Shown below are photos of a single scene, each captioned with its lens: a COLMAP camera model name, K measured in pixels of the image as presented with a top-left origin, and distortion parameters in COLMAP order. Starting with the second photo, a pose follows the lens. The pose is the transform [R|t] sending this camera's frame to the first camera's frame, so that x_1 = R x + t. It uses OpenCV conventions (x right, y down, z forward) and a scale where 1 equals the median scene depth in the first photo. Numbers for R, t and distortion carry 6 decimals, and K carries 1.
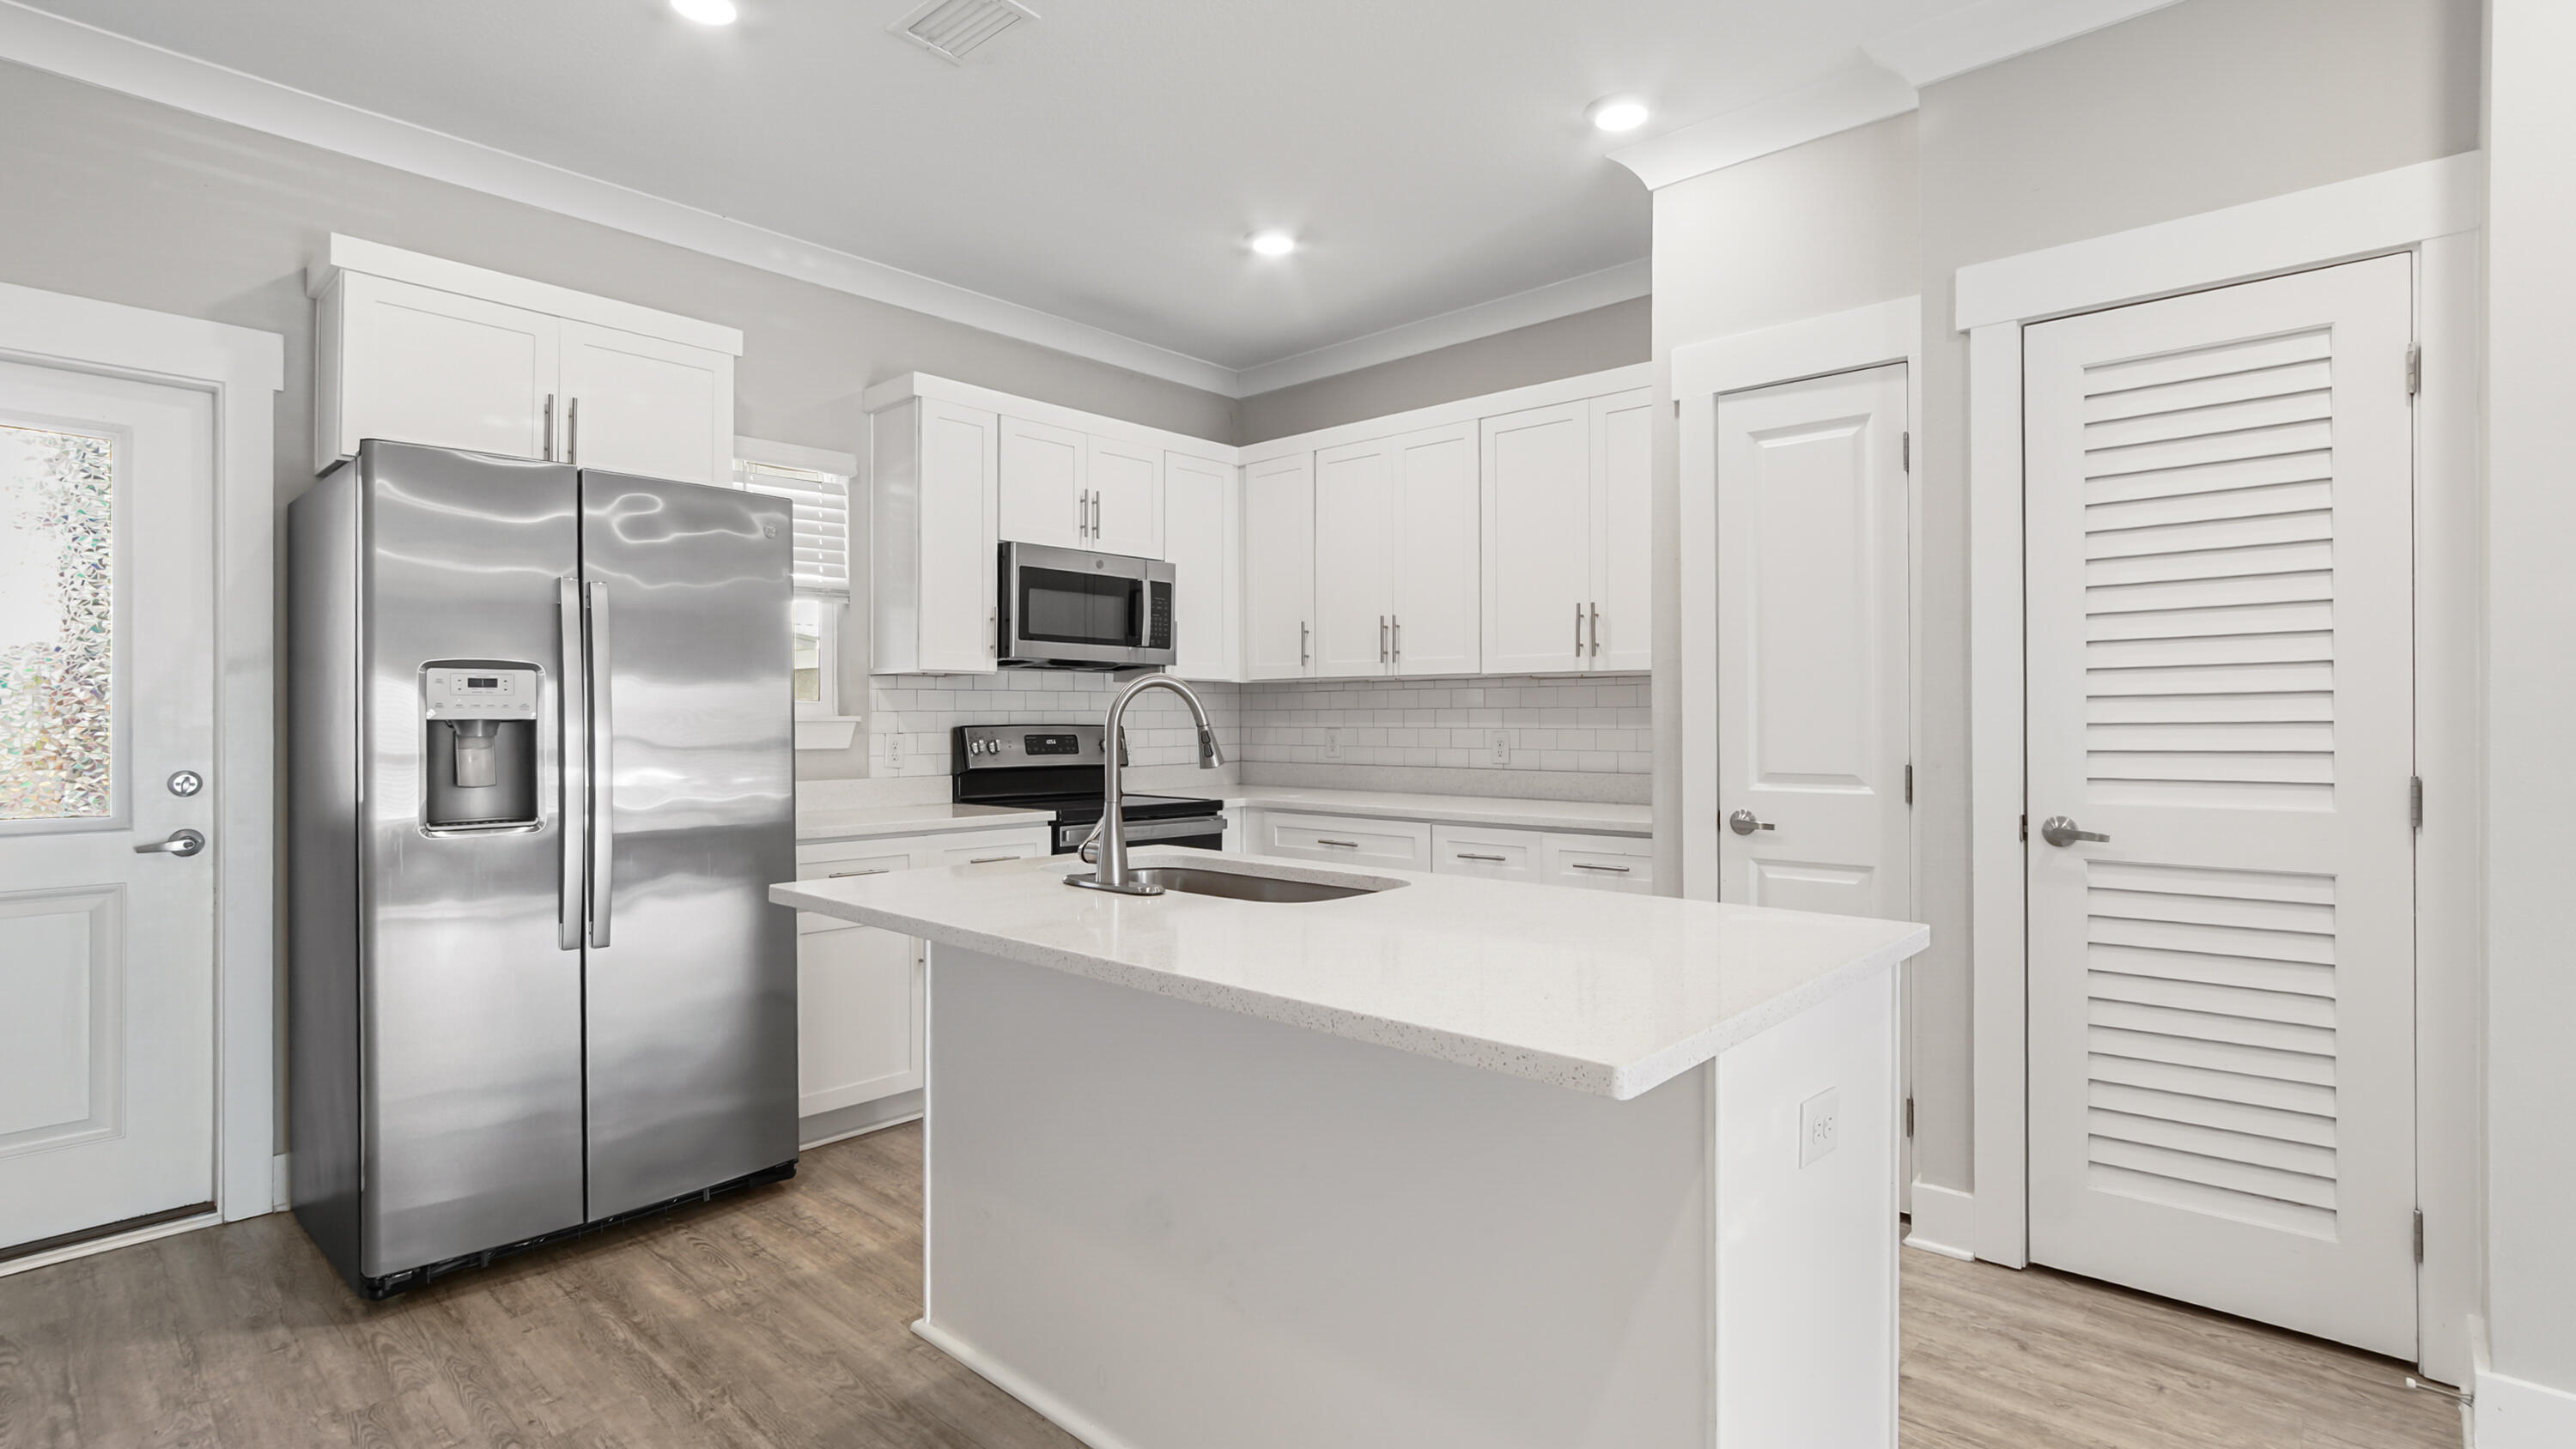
lens RADIAL K [[1209.2, 0, 1288.0], [0, 1209.2, 724.5], [0, 0, 1]] dist [-0.004265, -0.000486]
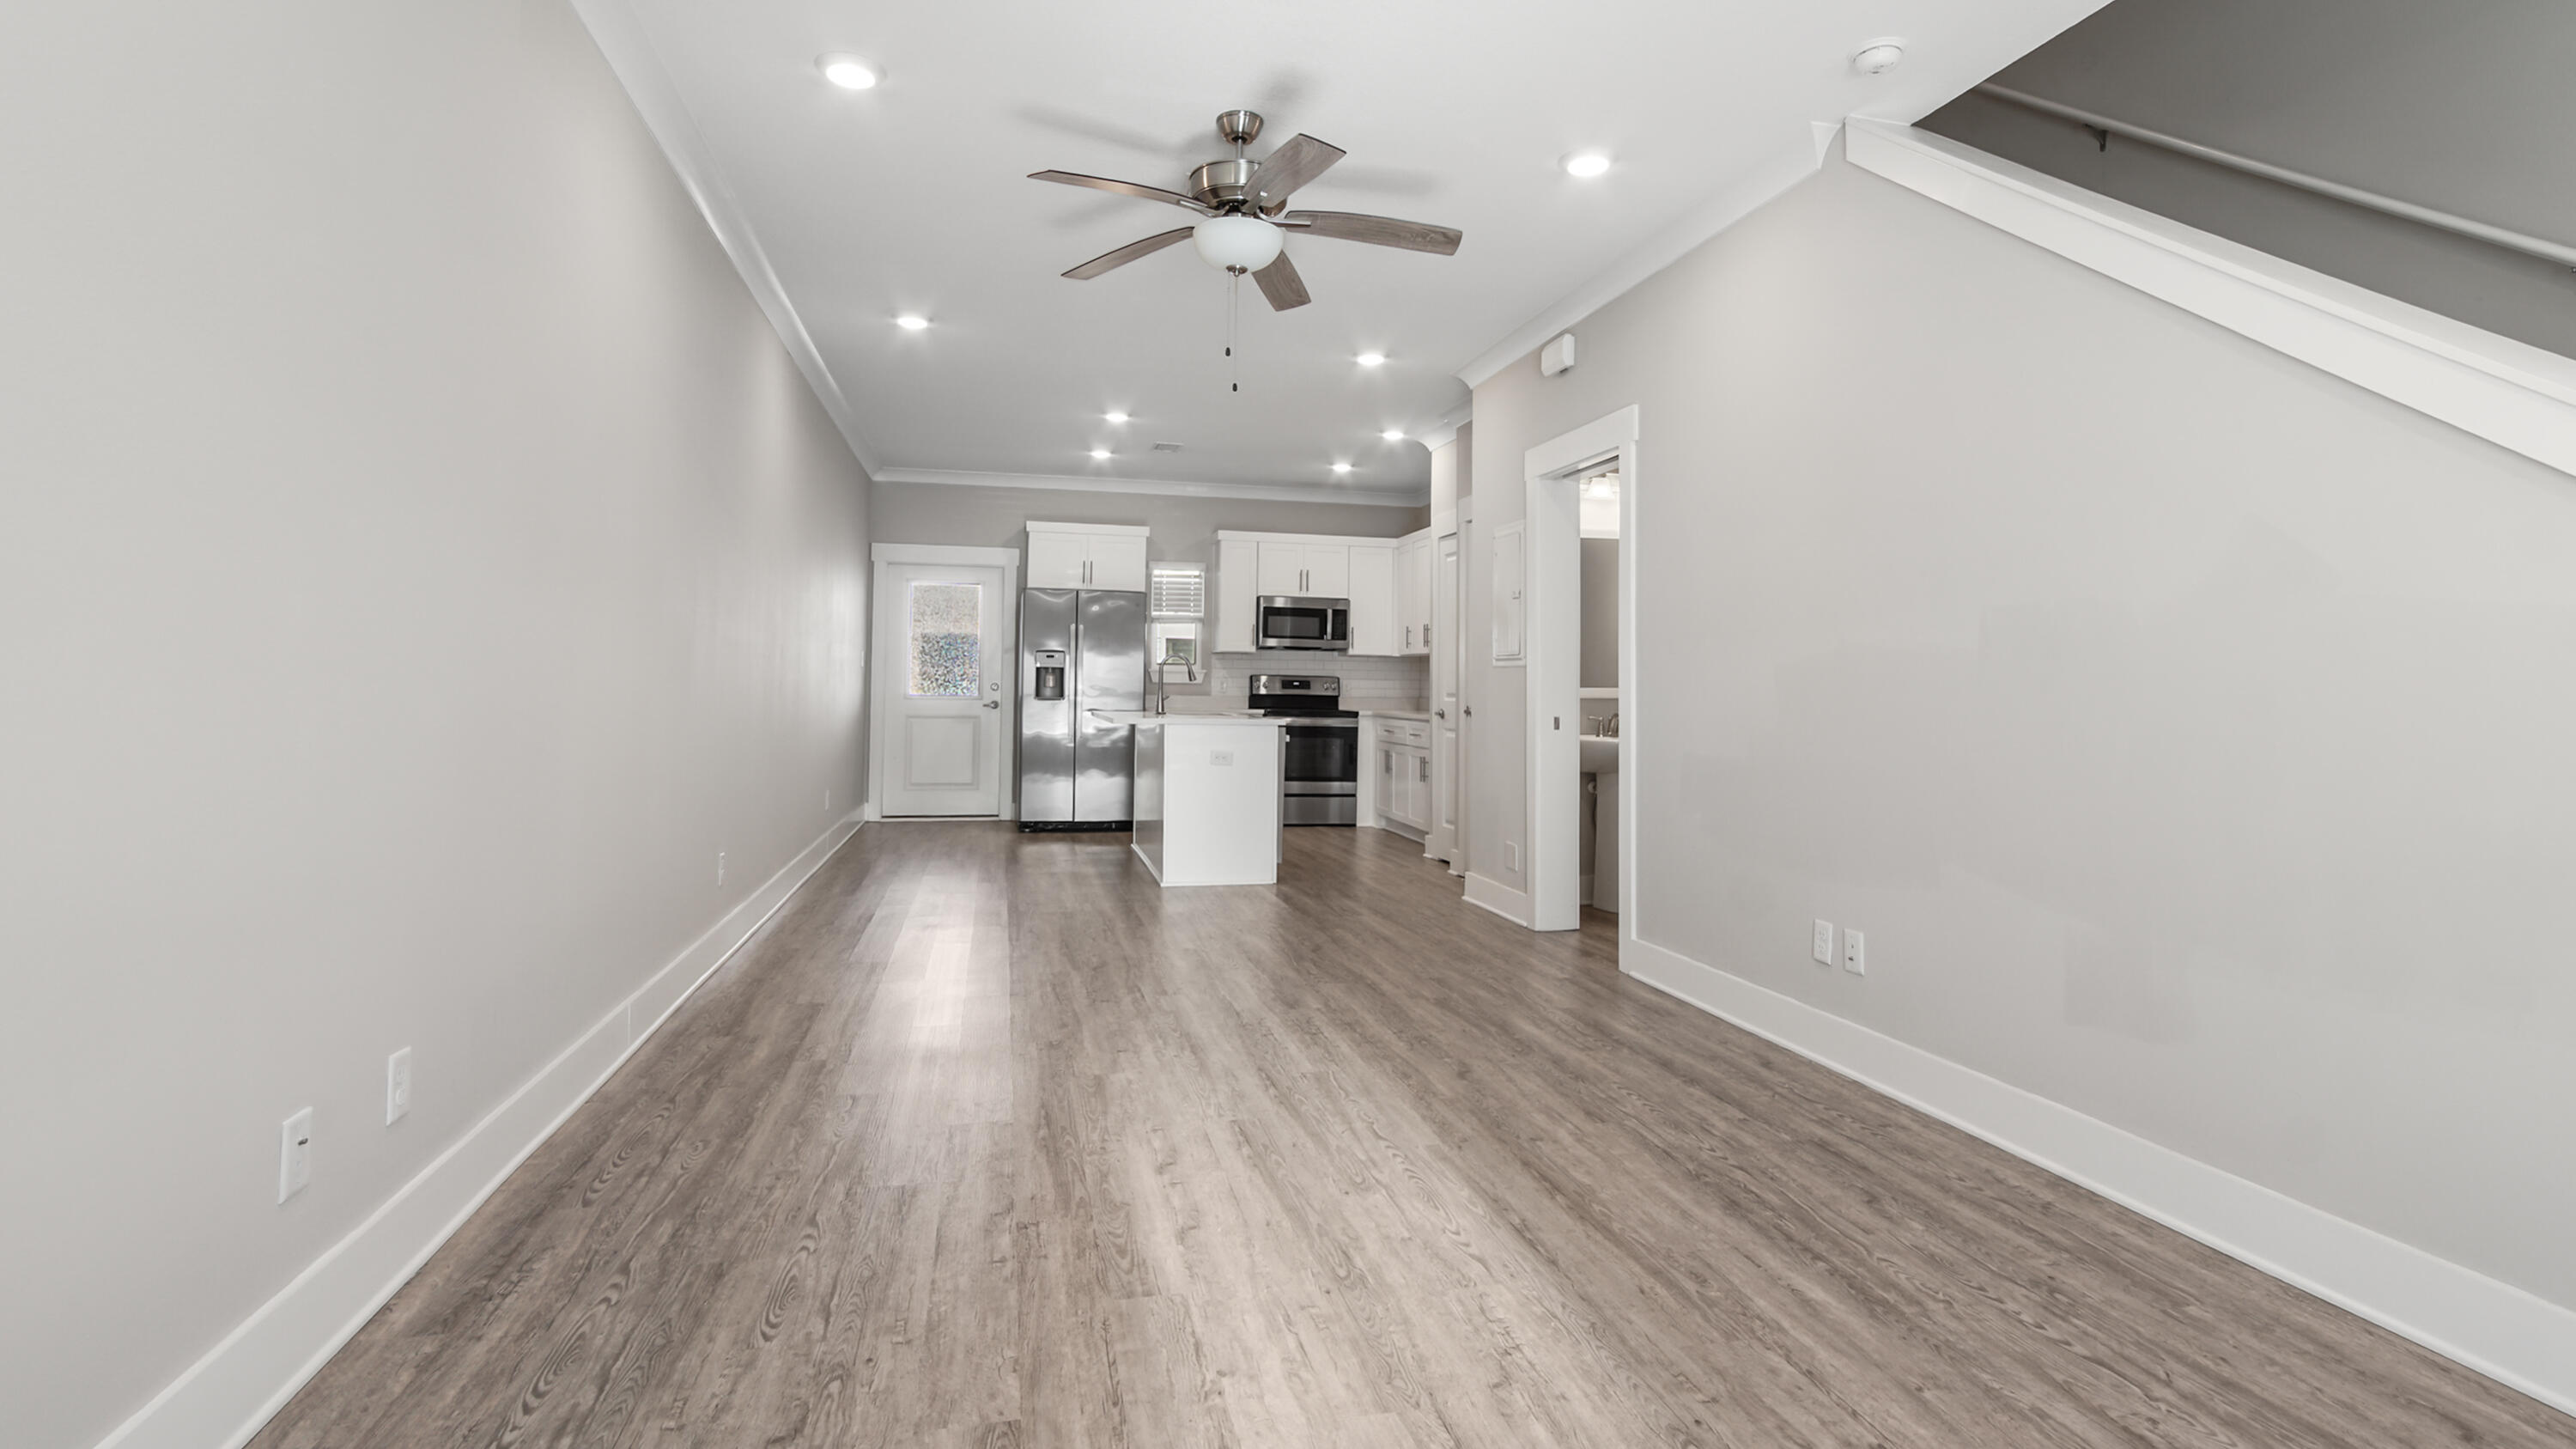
lens RADIAL K [[1209.6, 0, 1288.0], [0, 1209.6, 724.5], [0, 0, 1]] dist [-0.004265, -0.000486]
pose [[0.826380, 0.035294, -0.562006, 1.073871], [-0.020857, 0.999267, 0.032085, 0.019436], [0.562726, -0.014792, 0.826511, -0.857150]]
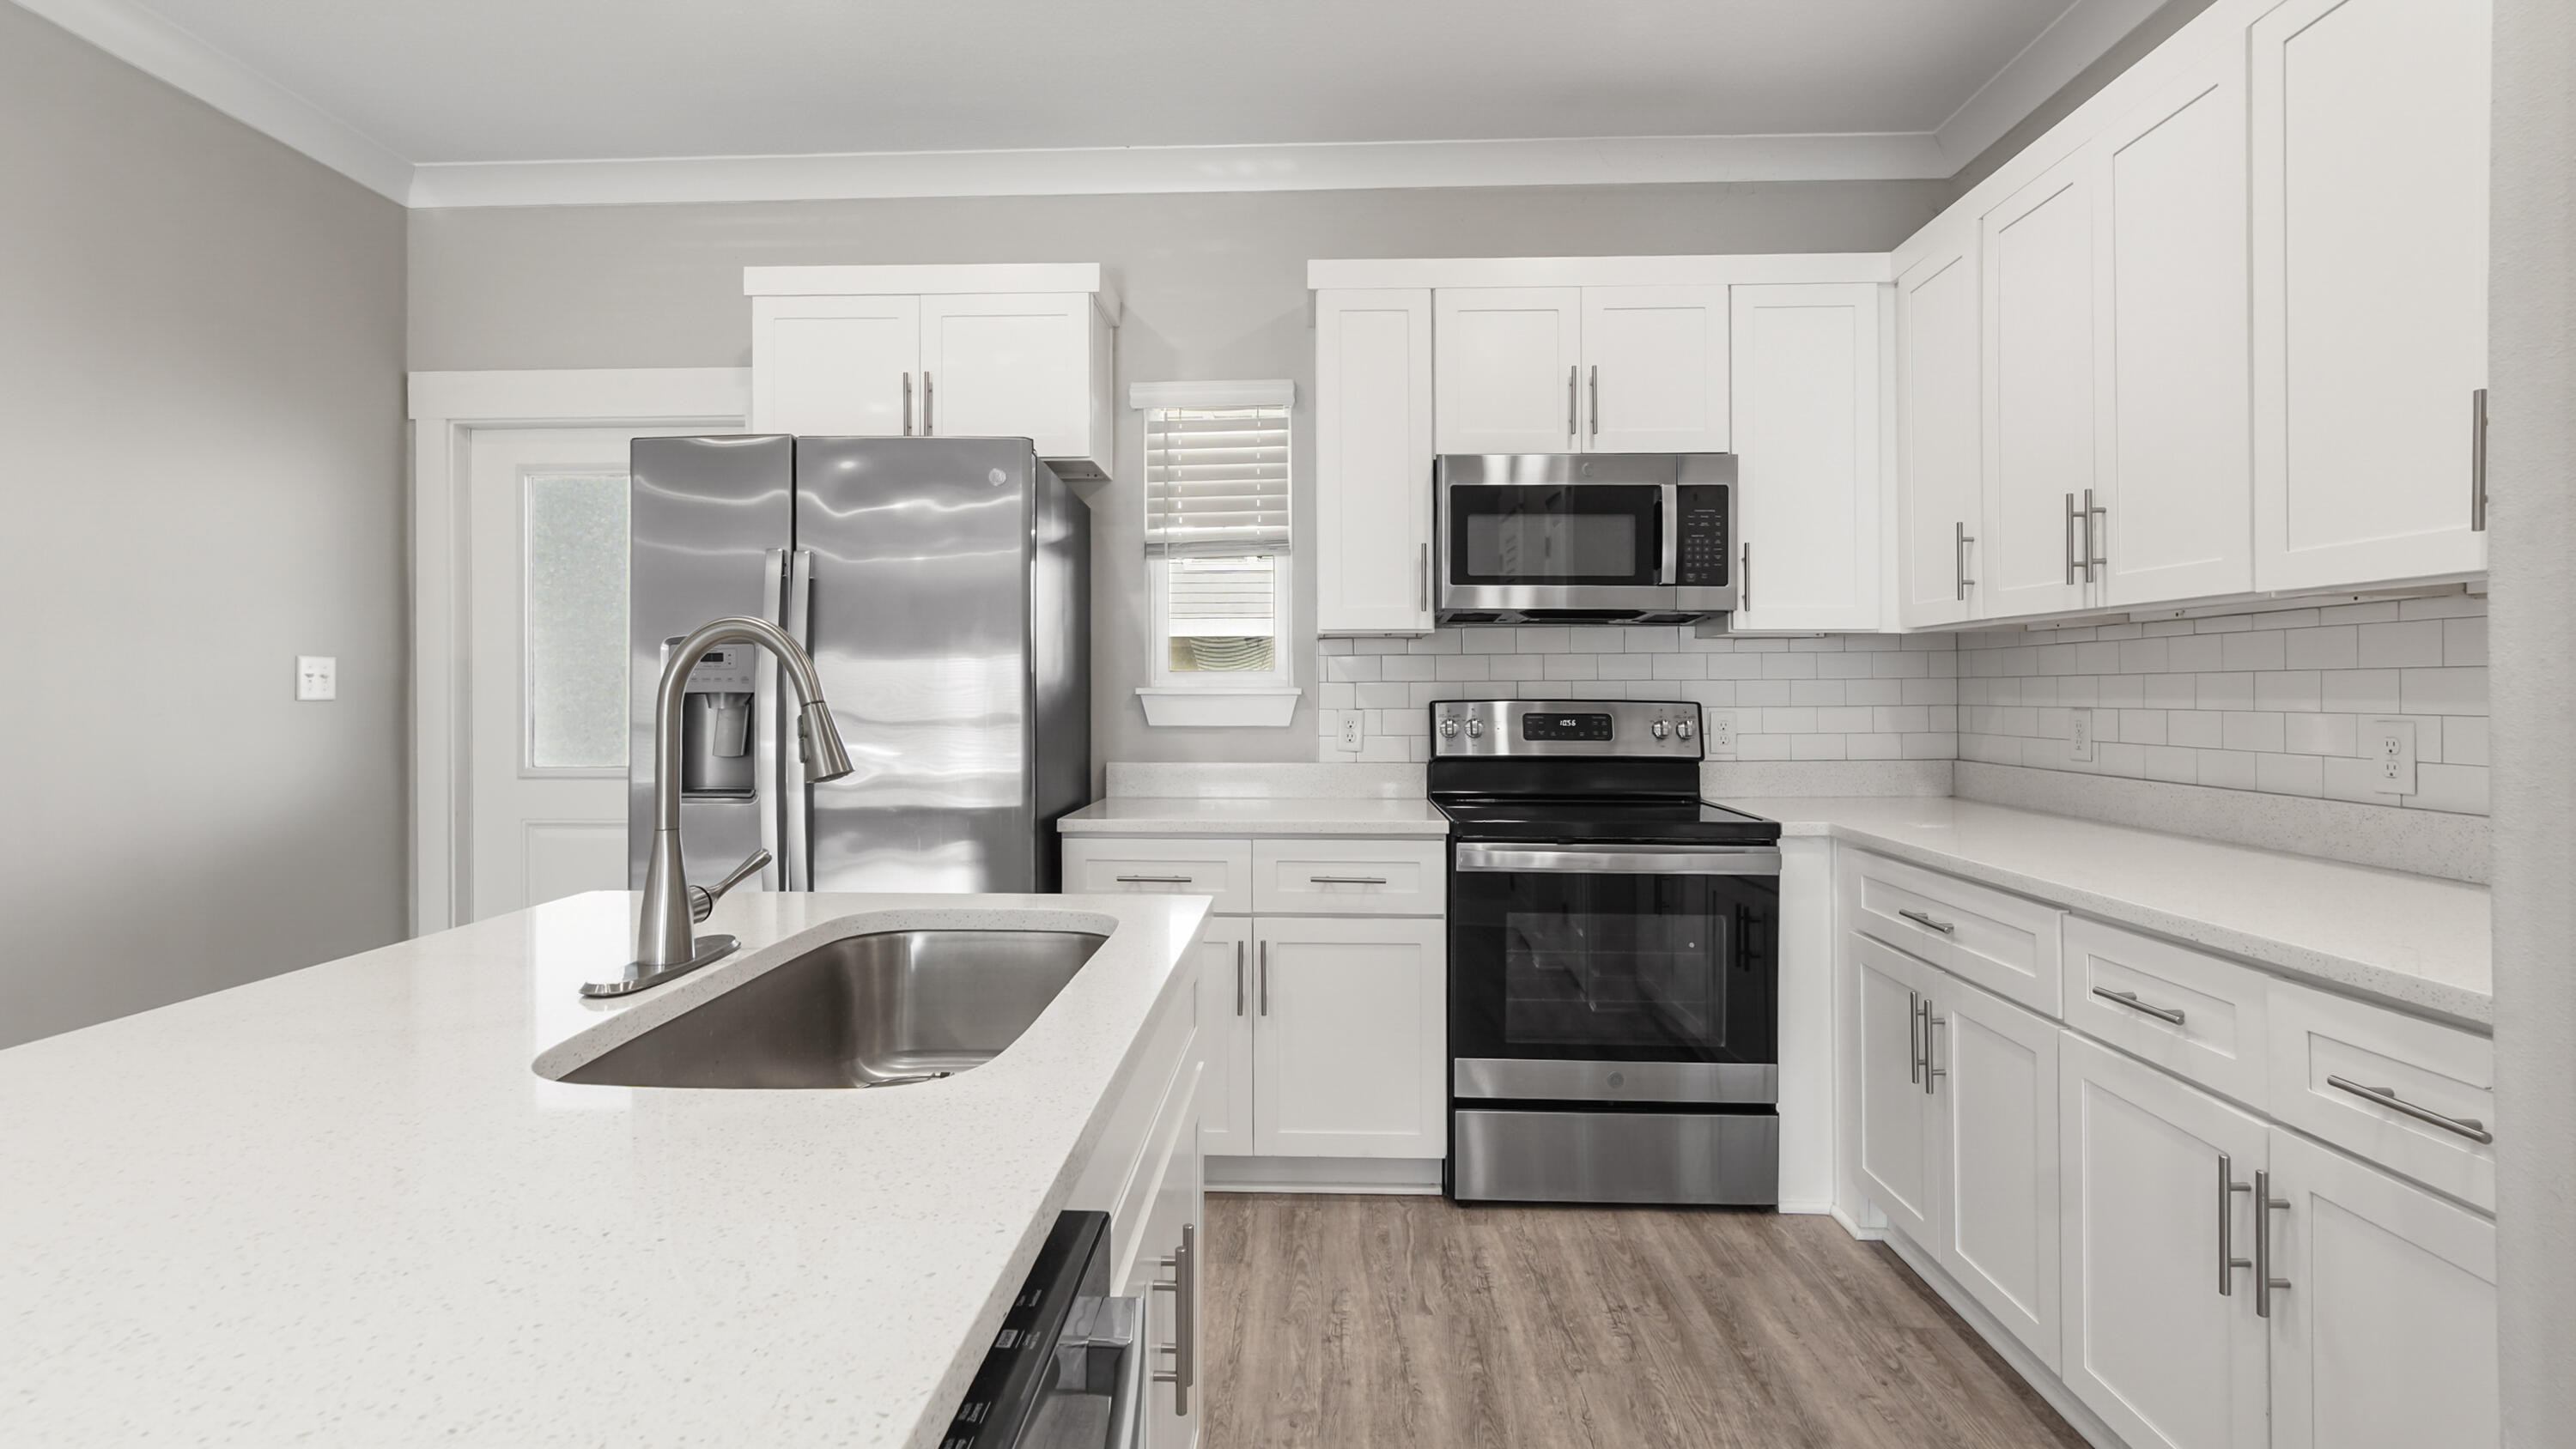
lens RADIAL K [[1195.1, 0, 1285.6], [0, 1195.1, 702.1], [0, 0, 1]] dist [-0.002623, -0.000056]
pose [[0.644445, 0.008176, -0.764607, 0.259444], [-0.003647, 0.999964, 0.007619, -0.003284], [0.764642, -0.002121, 0.644452, 0.423154]]
